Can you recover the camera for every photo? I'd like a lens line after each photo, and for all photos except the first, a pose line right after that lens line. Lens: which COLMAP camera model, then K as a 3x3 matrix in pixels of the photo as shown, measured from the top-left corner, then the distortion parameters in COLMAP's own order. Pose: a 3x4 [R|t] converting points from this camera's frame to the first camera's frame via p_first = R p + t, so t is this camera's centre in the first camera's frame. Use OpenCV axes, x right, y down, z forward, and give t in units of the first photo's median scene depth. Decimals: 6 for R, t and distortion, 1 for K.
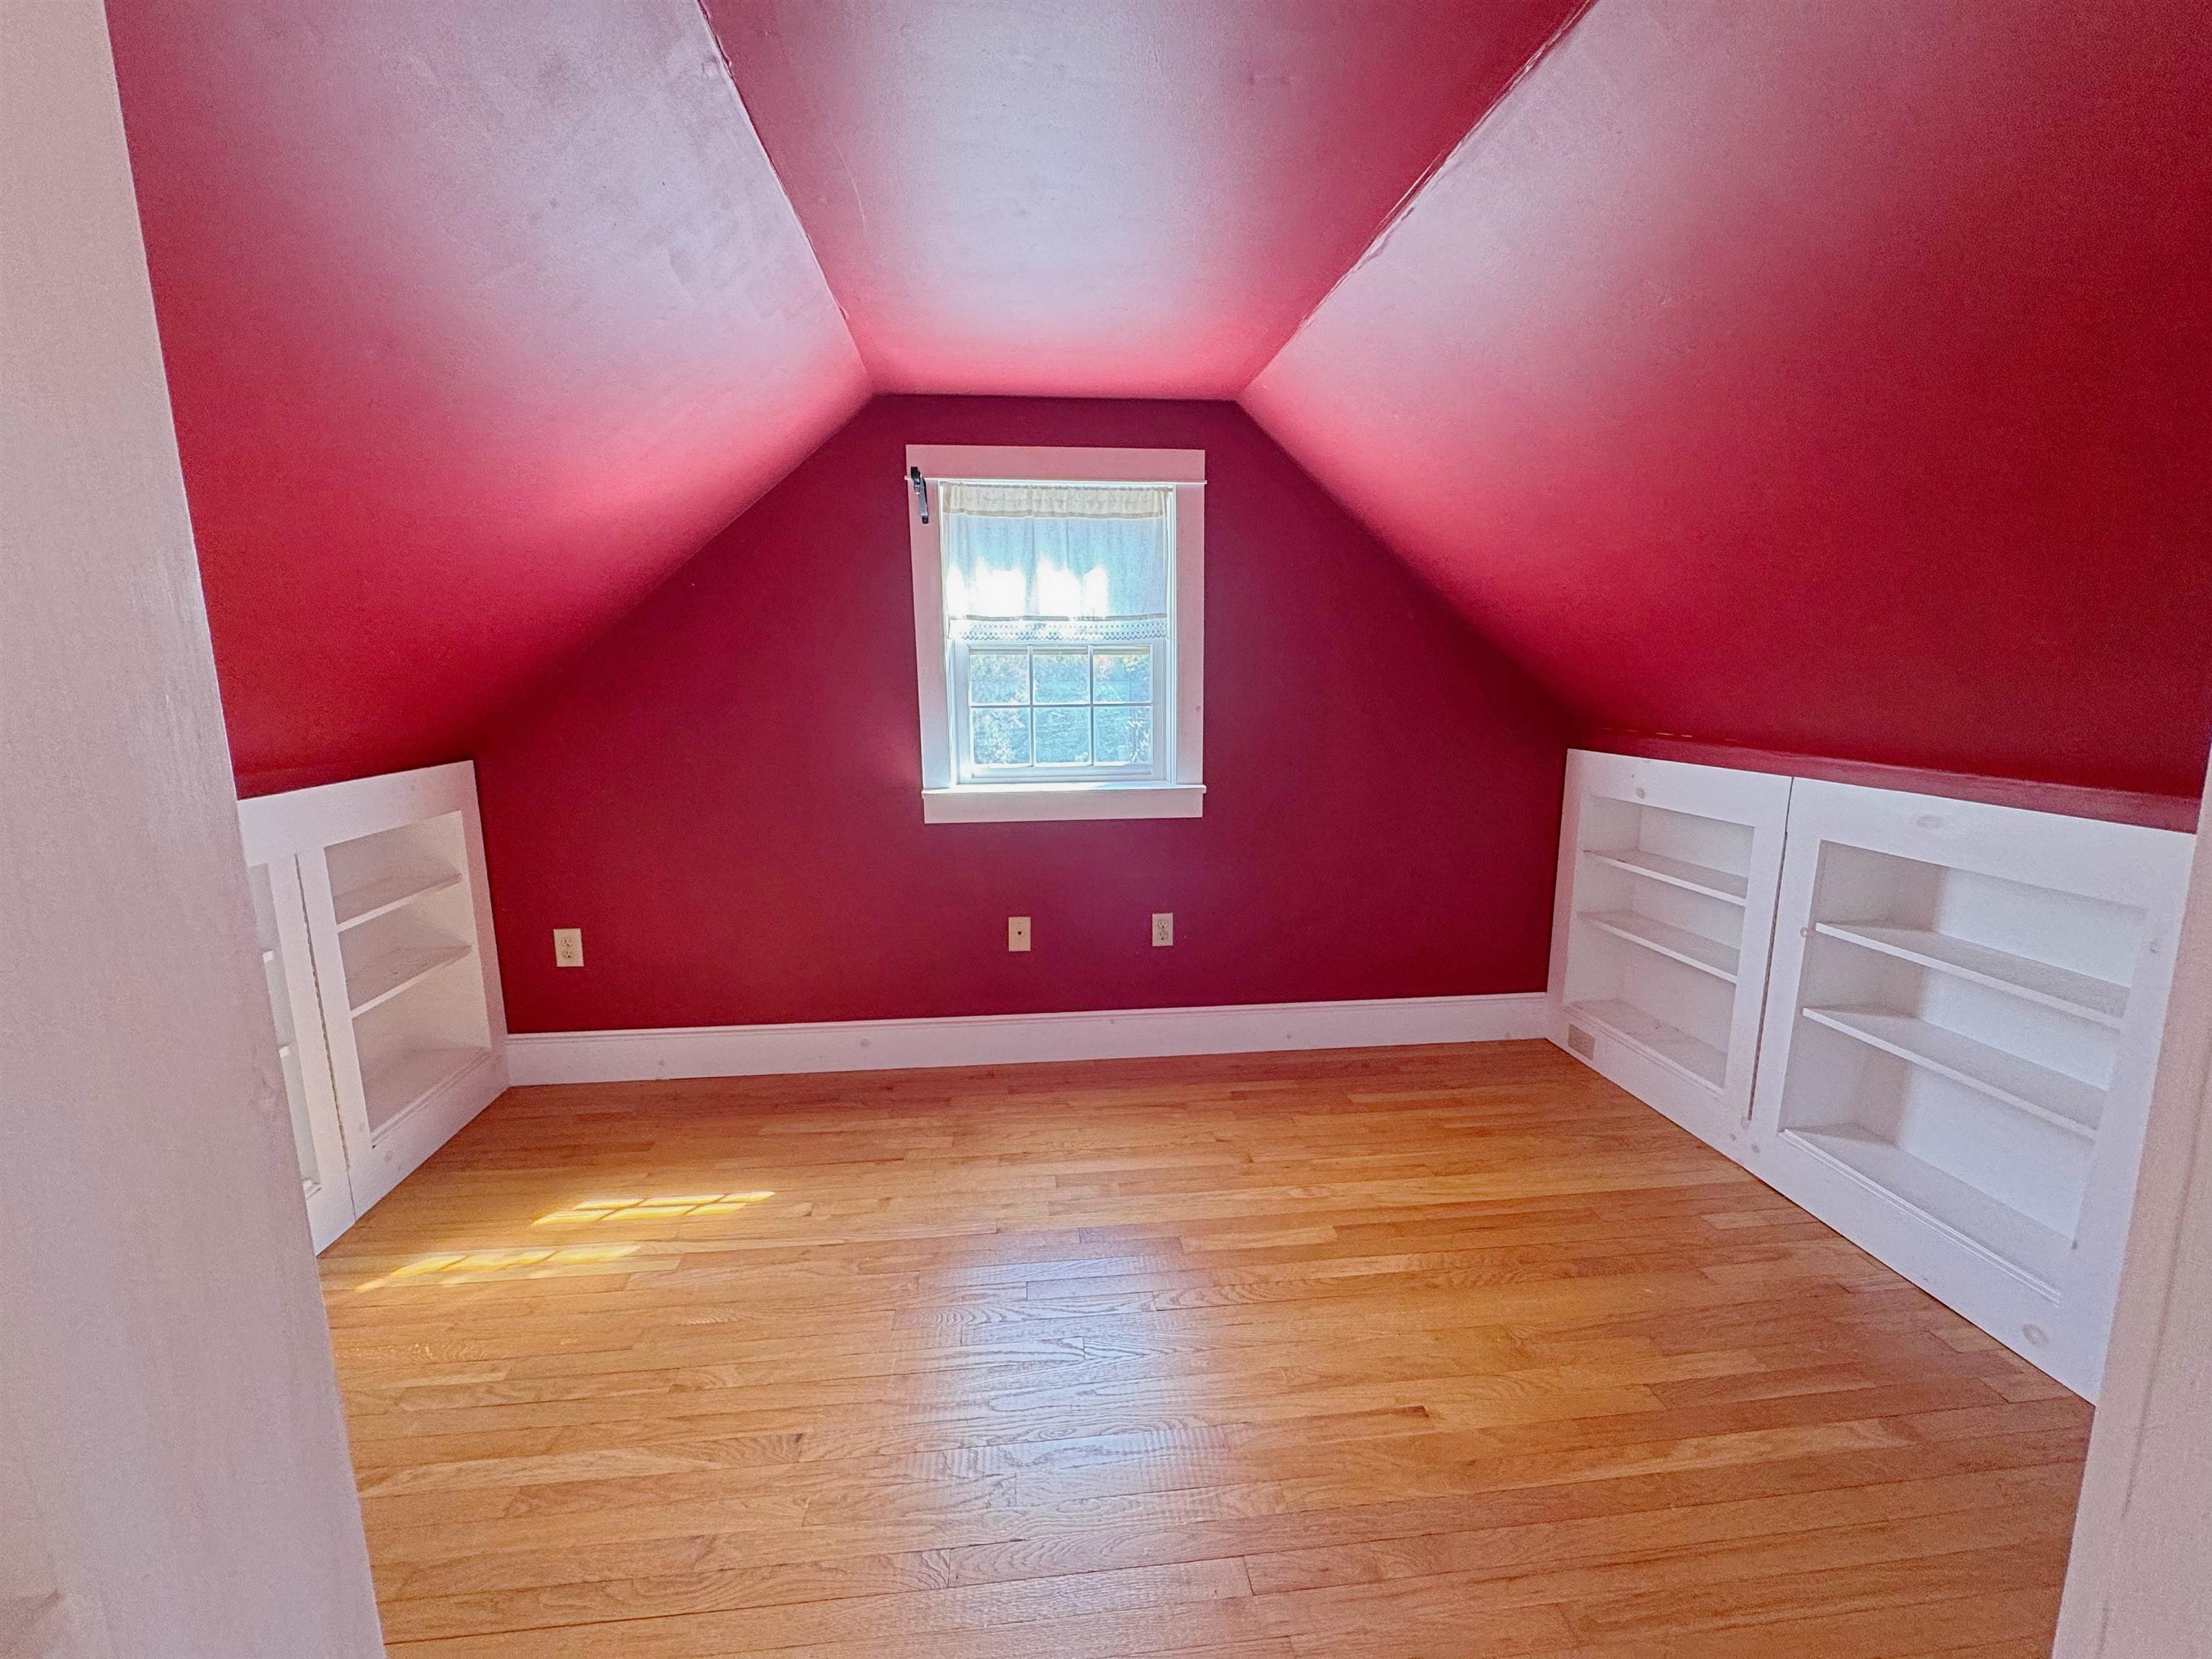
lens RADIAL K [[883.3, 0, 1107.3], [0, 883.3, 825.1], [0, 0, 1]] dist [0.000030, -0.000188]
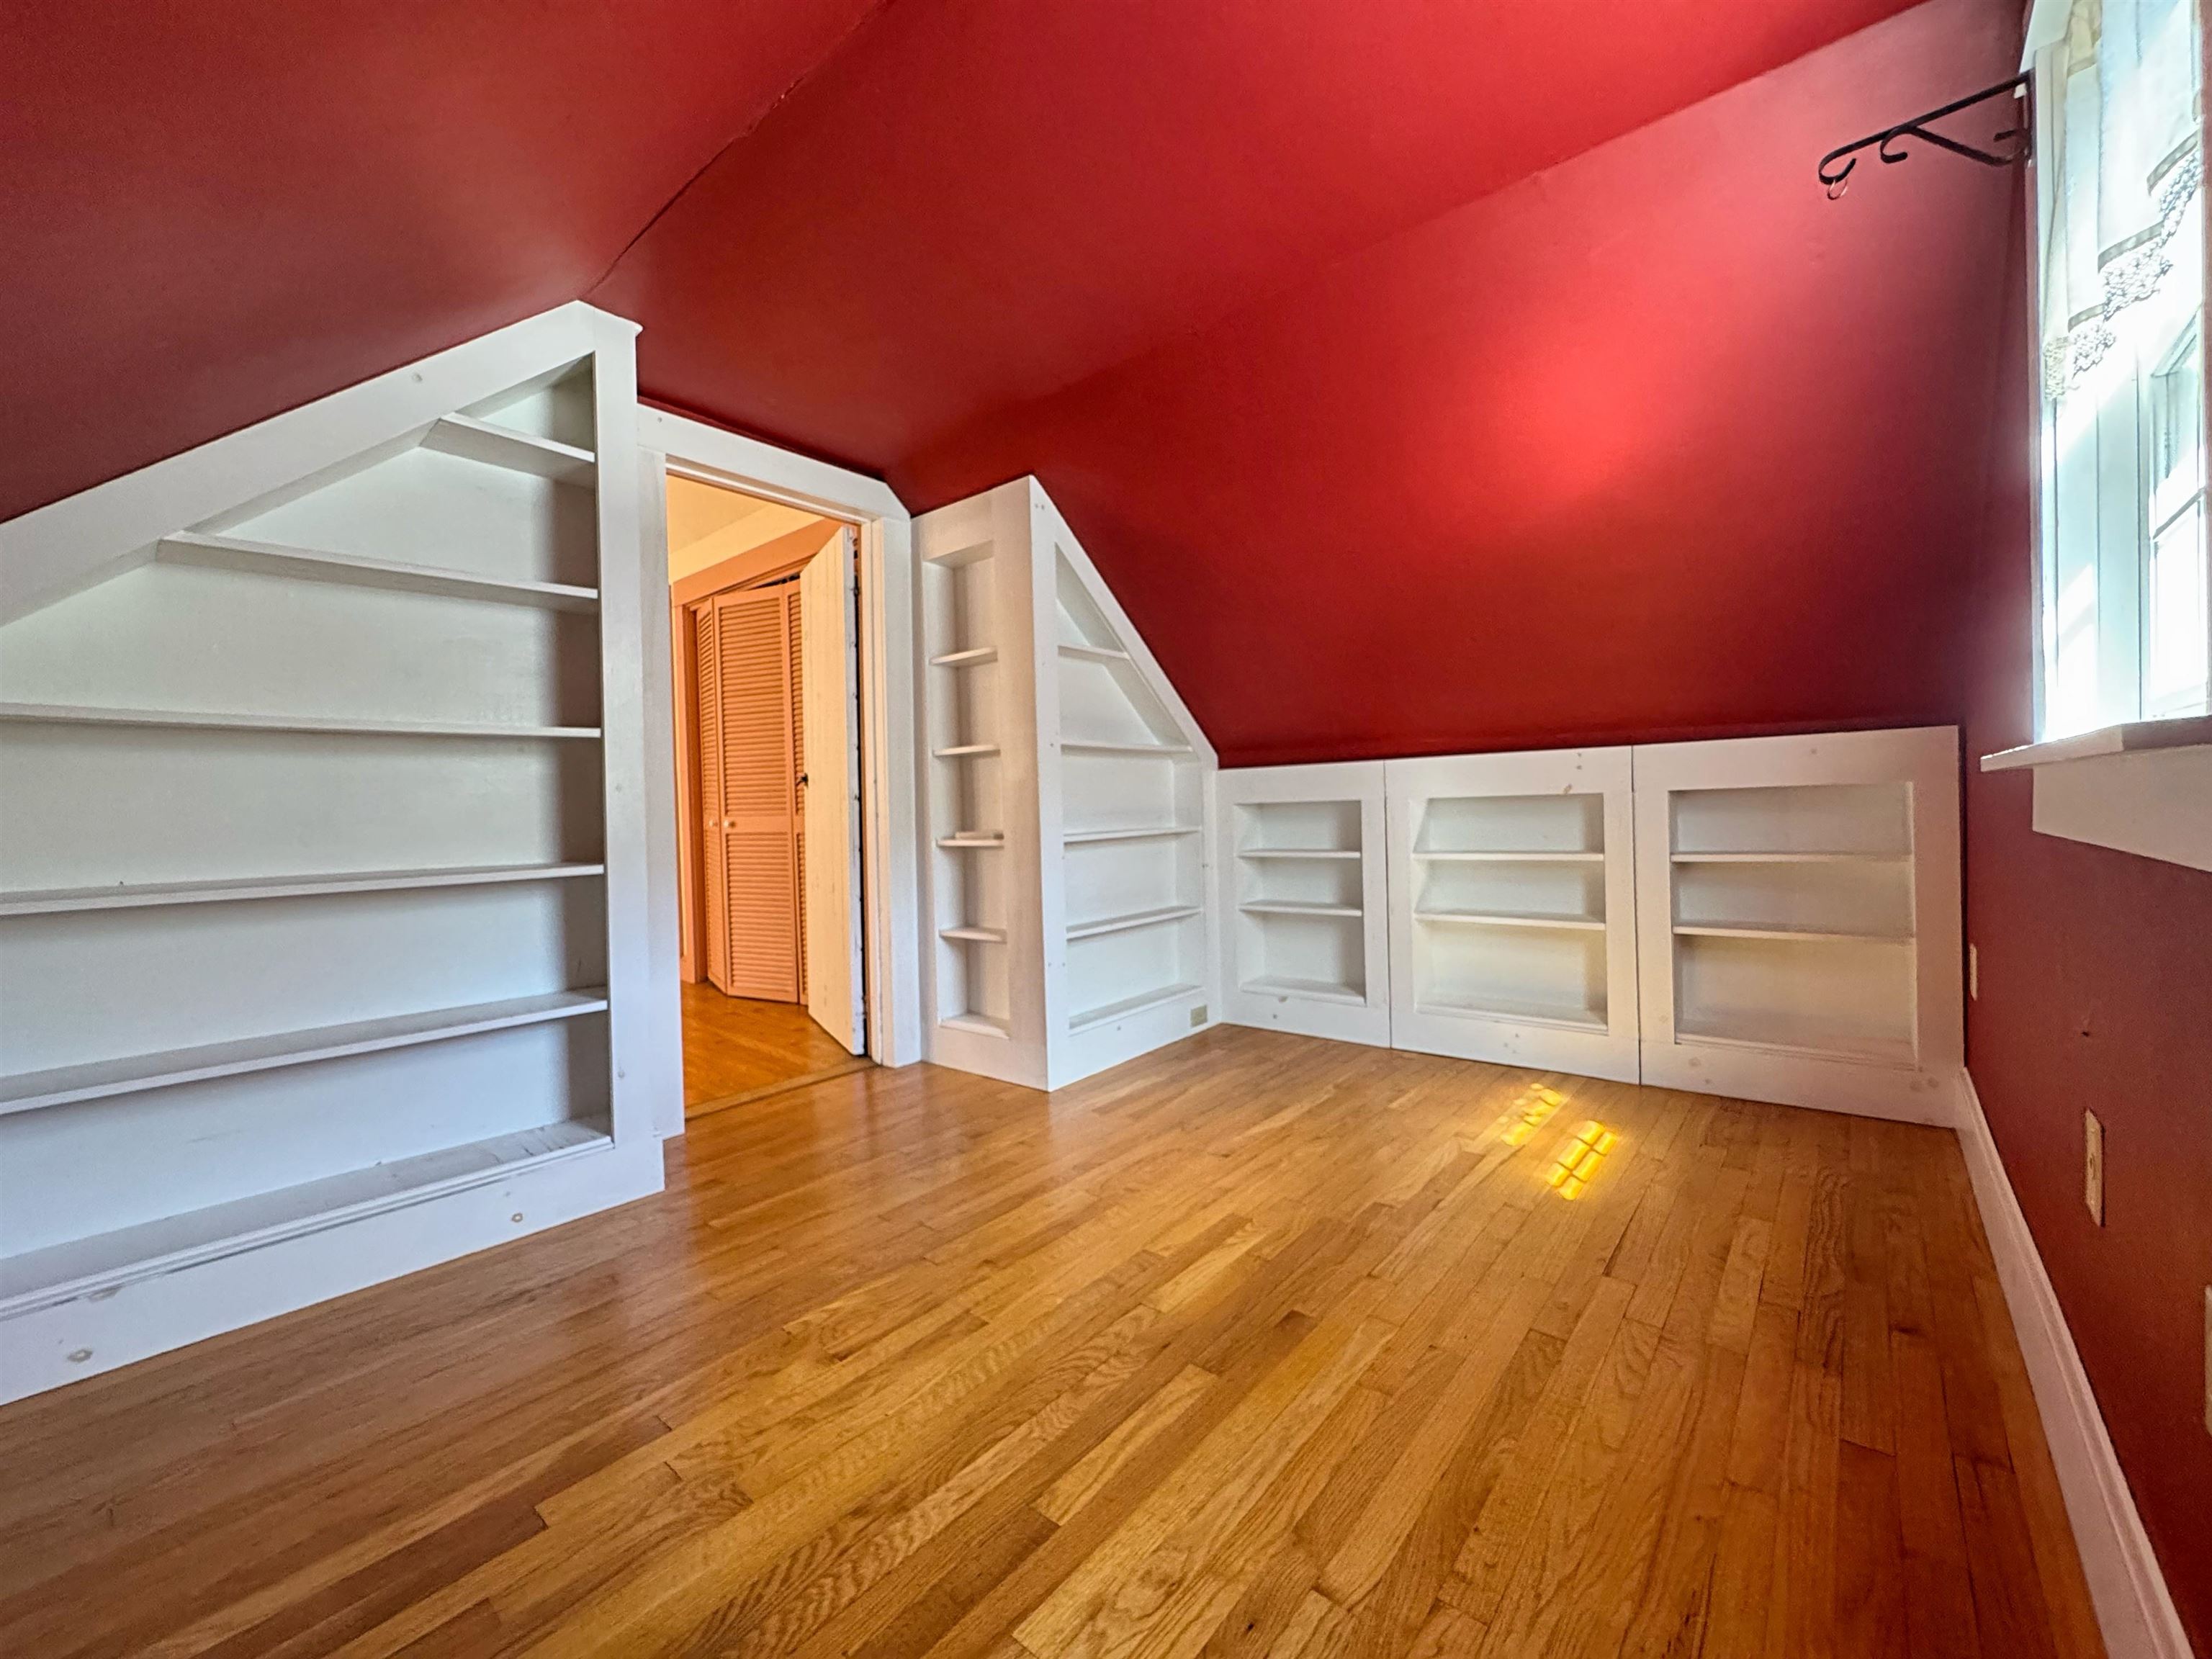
lens RADIAL K [[883.3, 0, 1107.3], [0, 883.3, 825.1], [0, 0, 1]] dist [0.000030, -0.000188]
pose [[-0.721859, 0.035686, -0.691119, 0.590245], [-0.086429, 0.986202, 0.141195, -0.037144], [0.686622, 0.161655, -0.708814, 1.338794]]
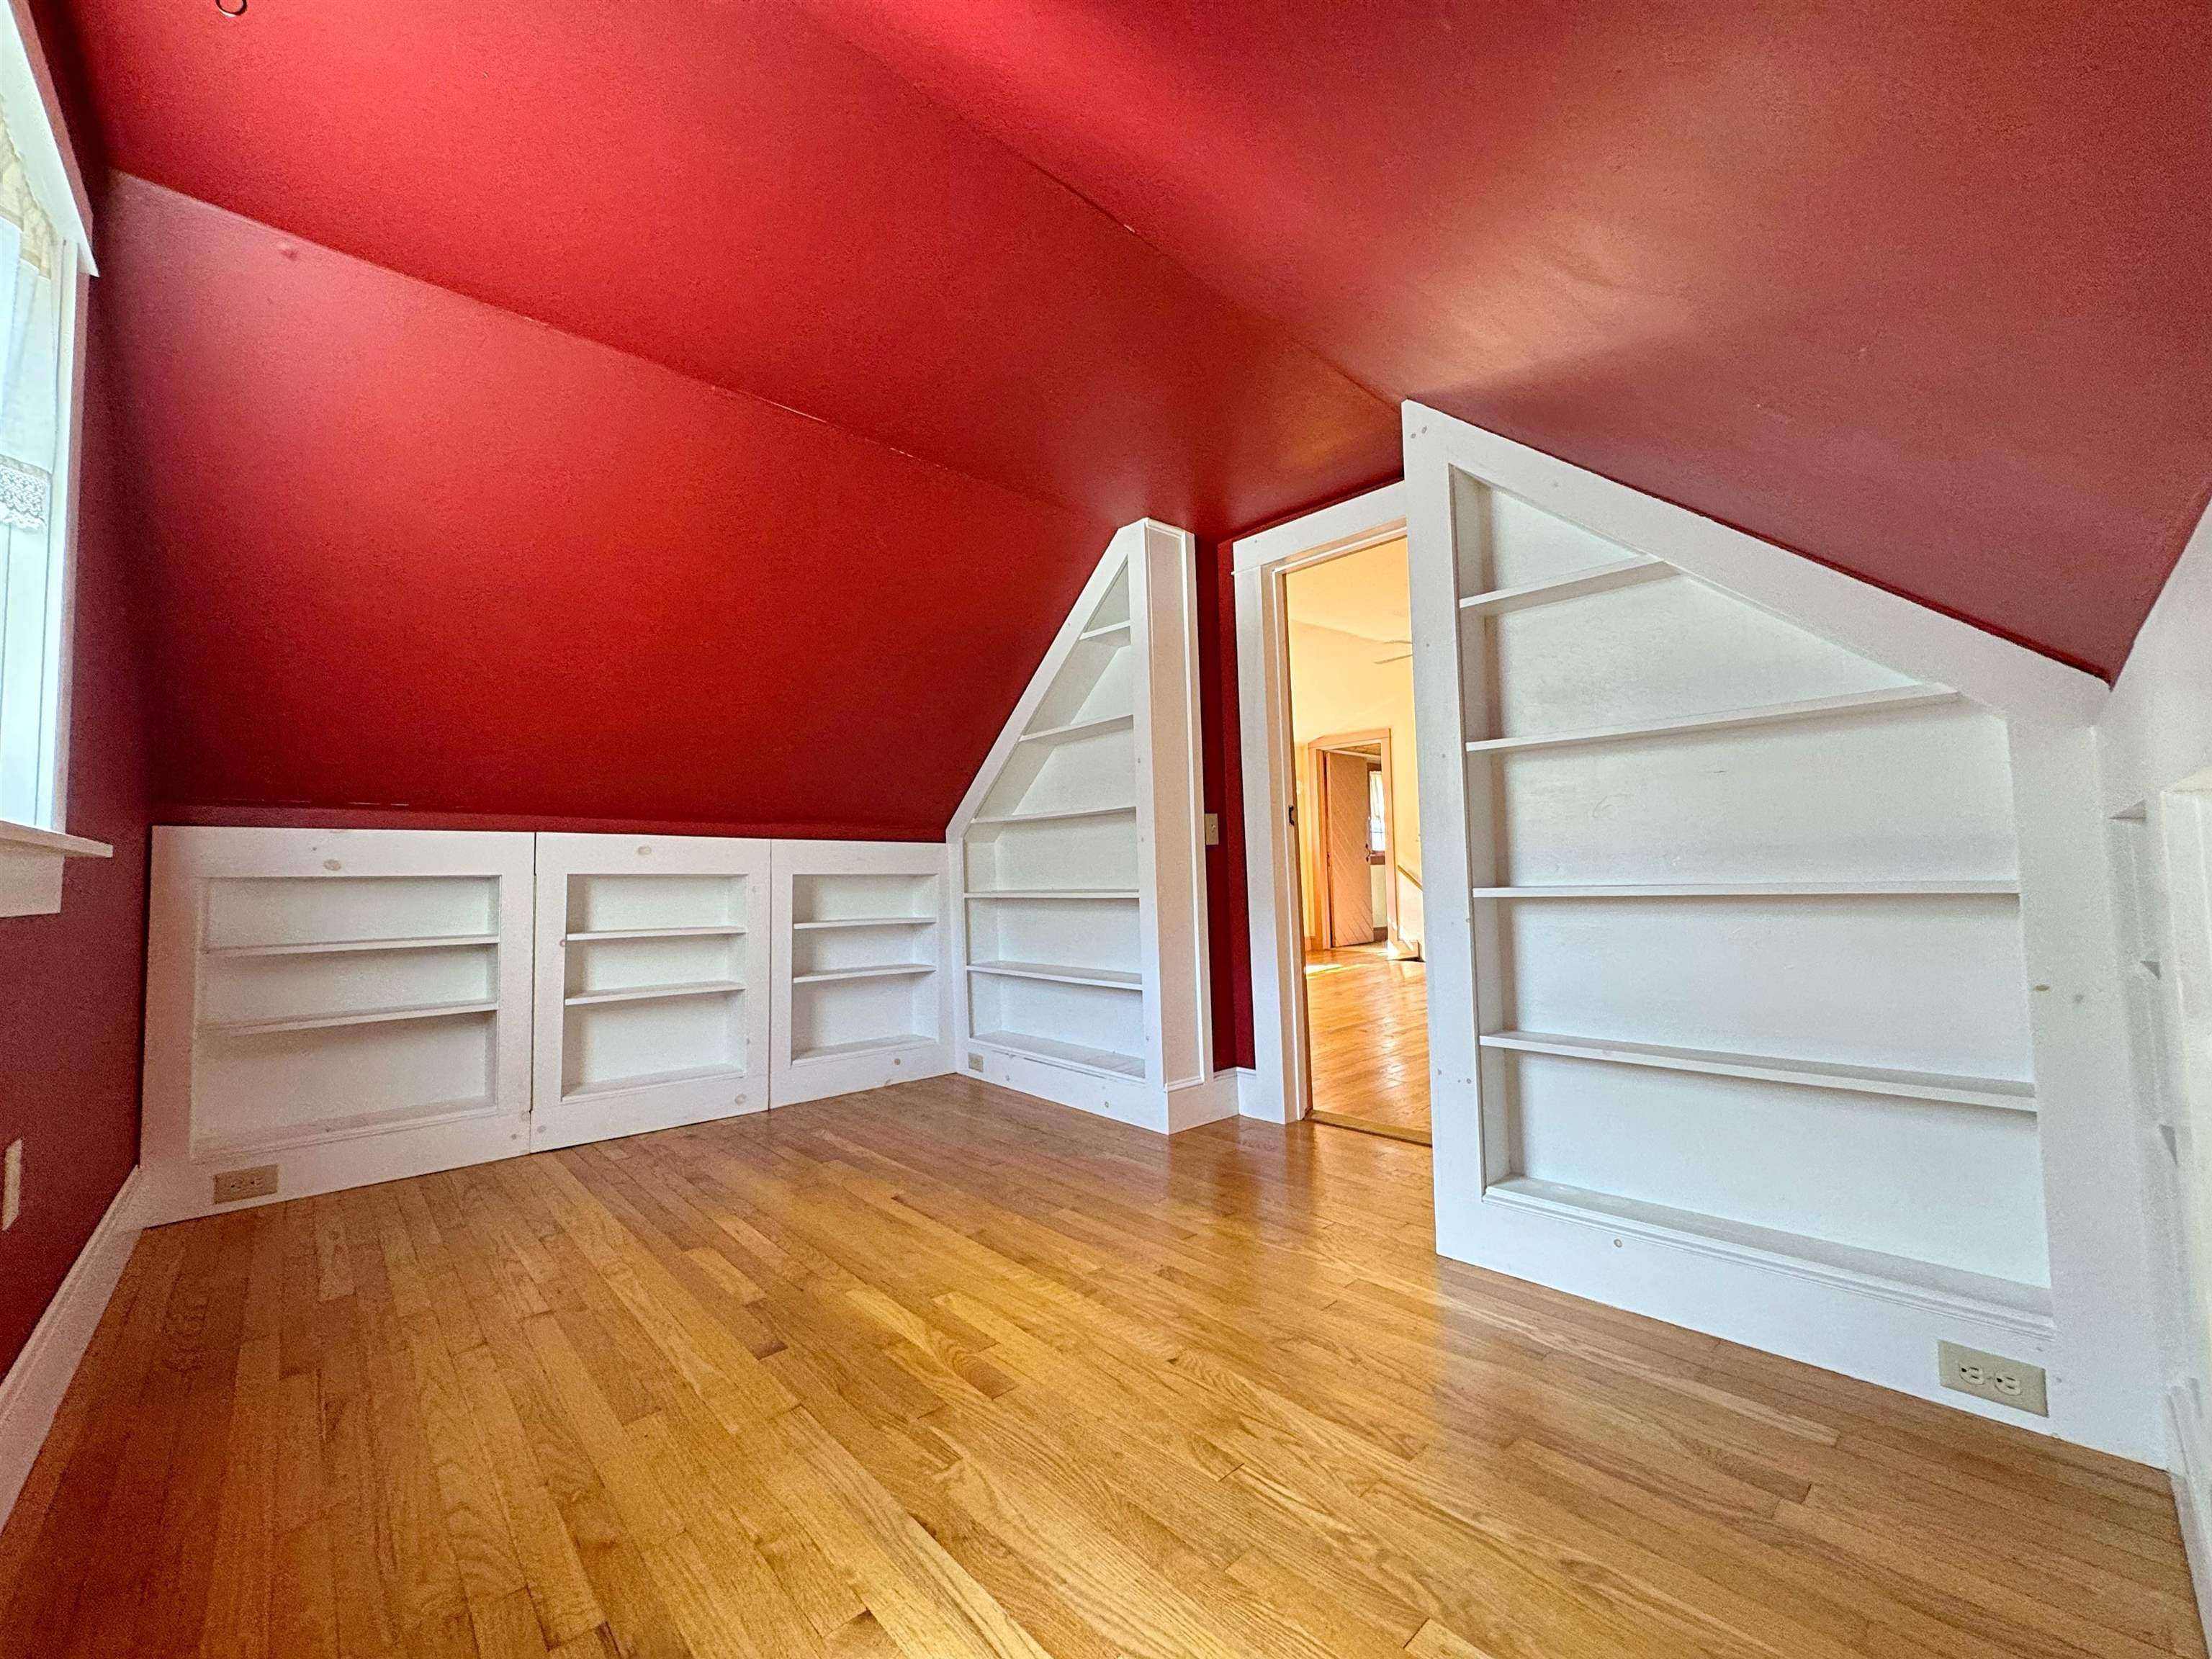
lens RADIAL K [[883.3, 0, 1107.3], [0, 883.3, 825.1], [0, 0, 1]] dist [0.000030, -0.000188]
pose [[-0.594089, 0.063974, 0.801851, -0.853207], [0.158715, 0.986559, 0.038882, 0.020951], [-0.788586, 0.150365, -0.596257, 1.154442]]
